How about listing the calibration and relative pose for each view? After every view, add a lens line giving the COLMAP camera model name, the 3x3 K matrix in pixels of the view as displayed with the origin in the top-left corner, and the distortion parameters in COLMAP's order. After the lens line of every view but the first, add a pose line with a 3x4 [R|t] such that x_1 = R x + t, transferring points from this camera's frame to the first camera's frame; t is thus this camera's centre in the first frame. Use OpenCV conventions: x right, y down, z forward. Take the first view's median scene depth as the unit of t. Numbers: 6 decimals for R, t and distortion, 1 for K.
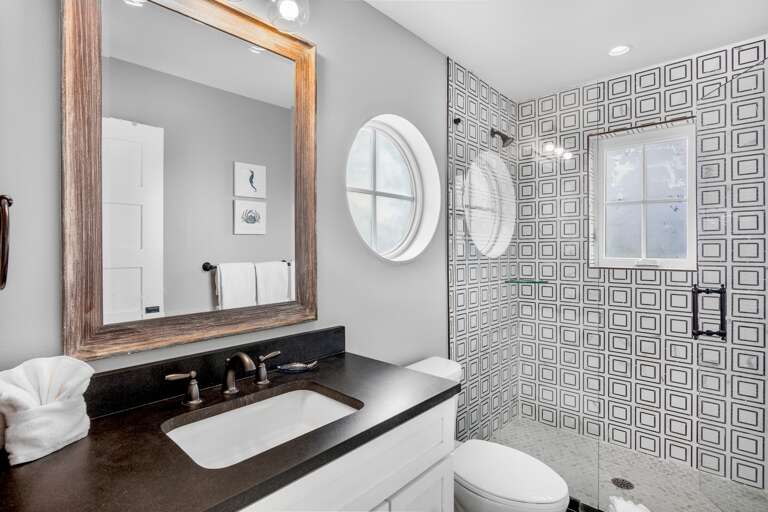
lens RADIAL K [[376.7, 0, 385.1], [0, 376.7, 253.7], [0, 0, 1]] dist [0.003938, 0.000841]
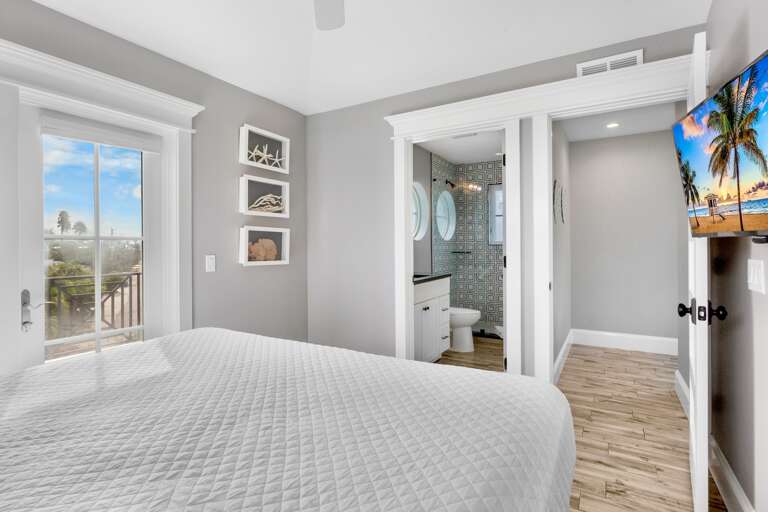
lens RADIAL K [[376.7, 0, 383.6], [0, 376.7, 250.9], [0, 0, 1]] dist [0.003938, 0.000841]
pose [[0.979825, -0.002652, 0.199842, -0.456286], [0.002012, 0.999992, 0.003407, 0.058156], [-0.199850, -0.002936, 0.979822, -0.944078]]
